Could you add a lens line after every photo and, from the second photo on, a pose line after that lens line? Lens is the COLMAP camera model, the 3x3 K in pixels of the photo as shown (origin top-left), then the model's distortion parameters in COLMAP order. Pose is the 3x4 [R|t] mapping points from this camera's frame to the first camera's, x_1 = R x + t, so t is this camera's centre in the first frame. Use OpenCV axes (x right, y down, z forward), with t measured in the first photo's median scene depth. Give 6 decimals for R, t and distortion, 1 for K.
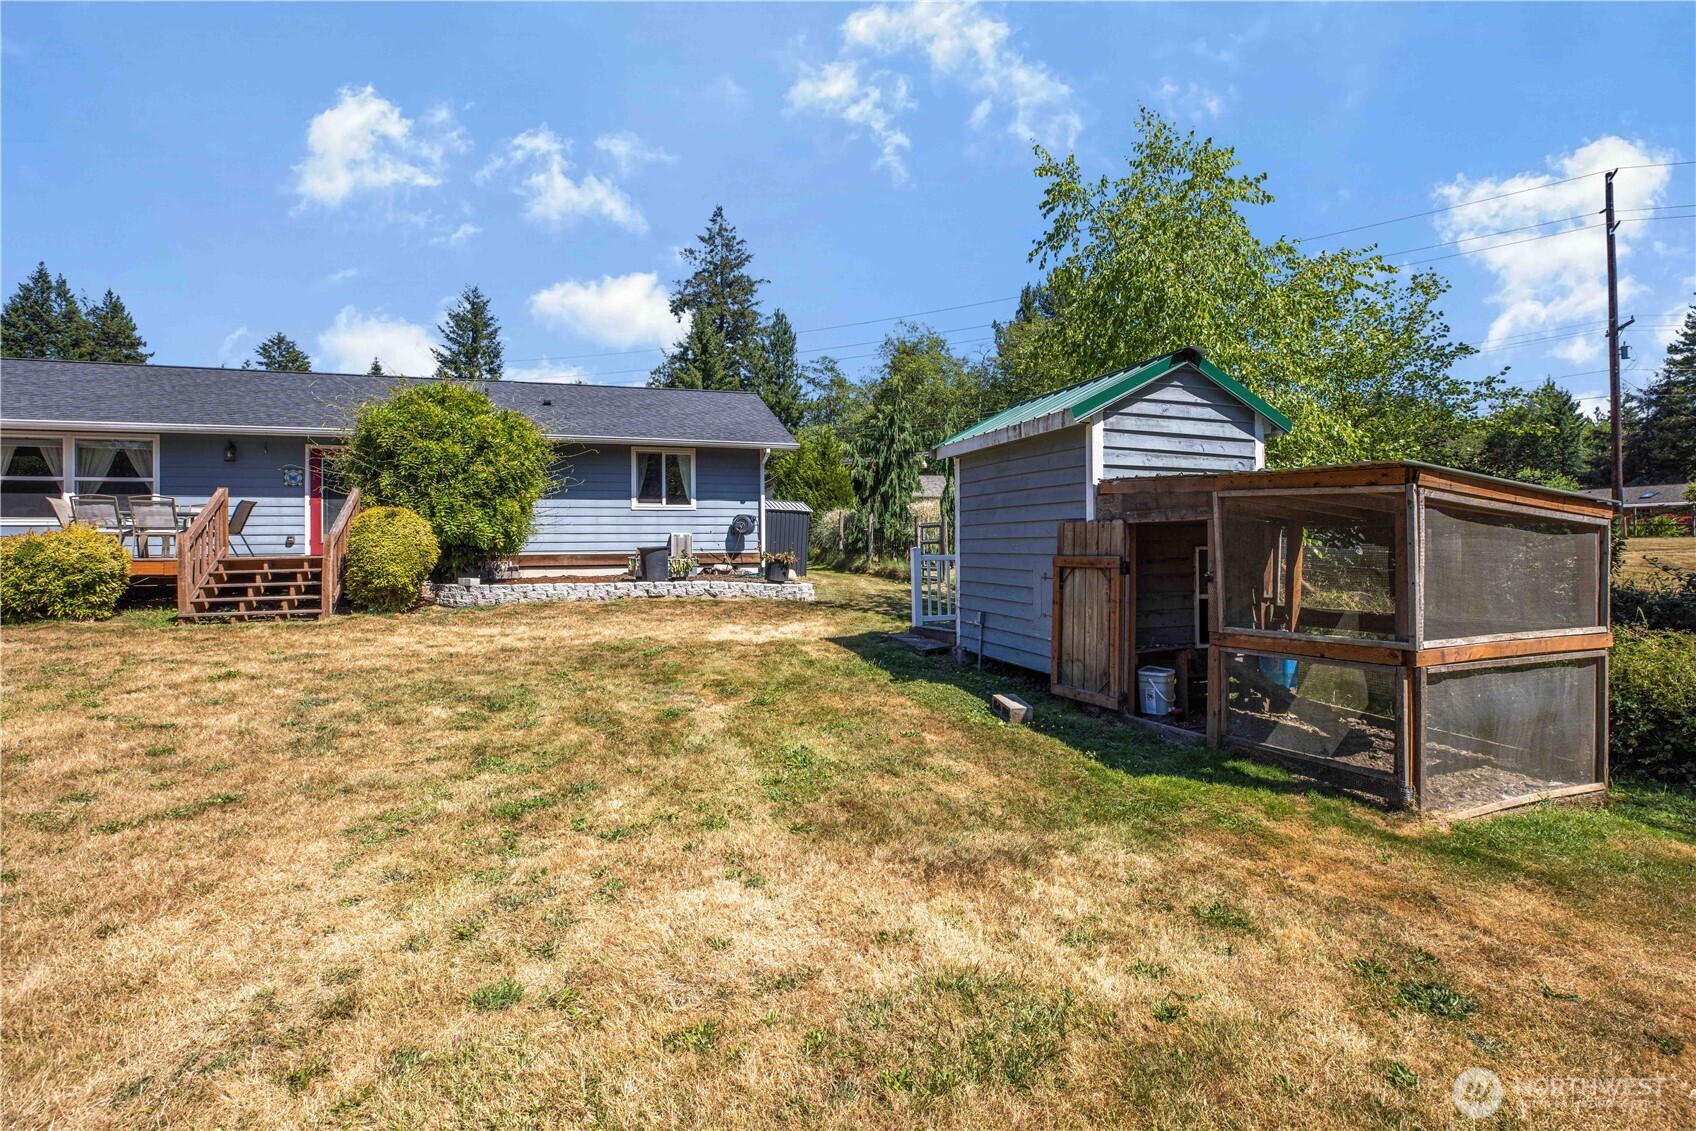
lens RADIAL K [[763.7, 0, 855.3], [0, 763.7, 558.8], [0, 0, 1]] dist [-0.041809, 0.012674]
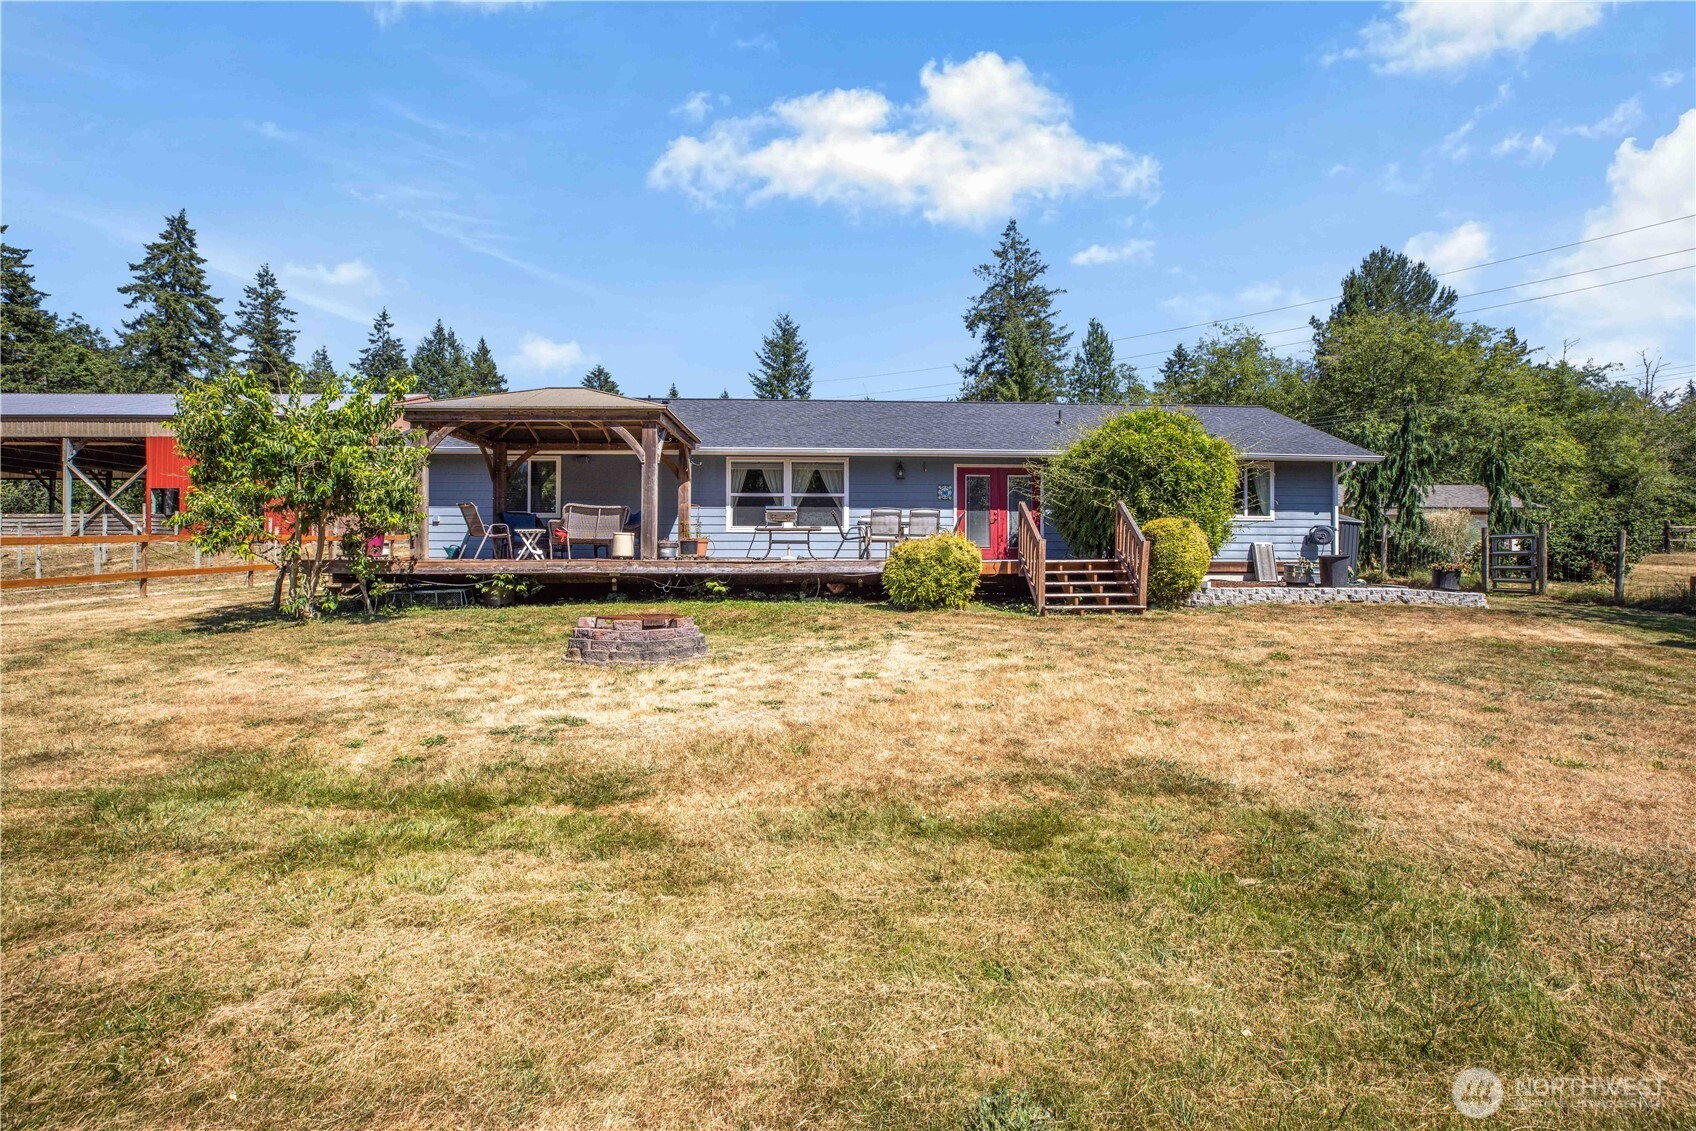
lens RADIAL K [[772.4, 0, 848.0], [0, 772.4, 565.5], [0, 0, 1]] dist [-0.045623, 0.014788]
pose [[0.965310, 0.012821, -0.260792, -0.128602], [-0.014358, 0.999889, -0.003988, 0.002564], [0.260712, 0.007594, 0.965387, -0.042003]]
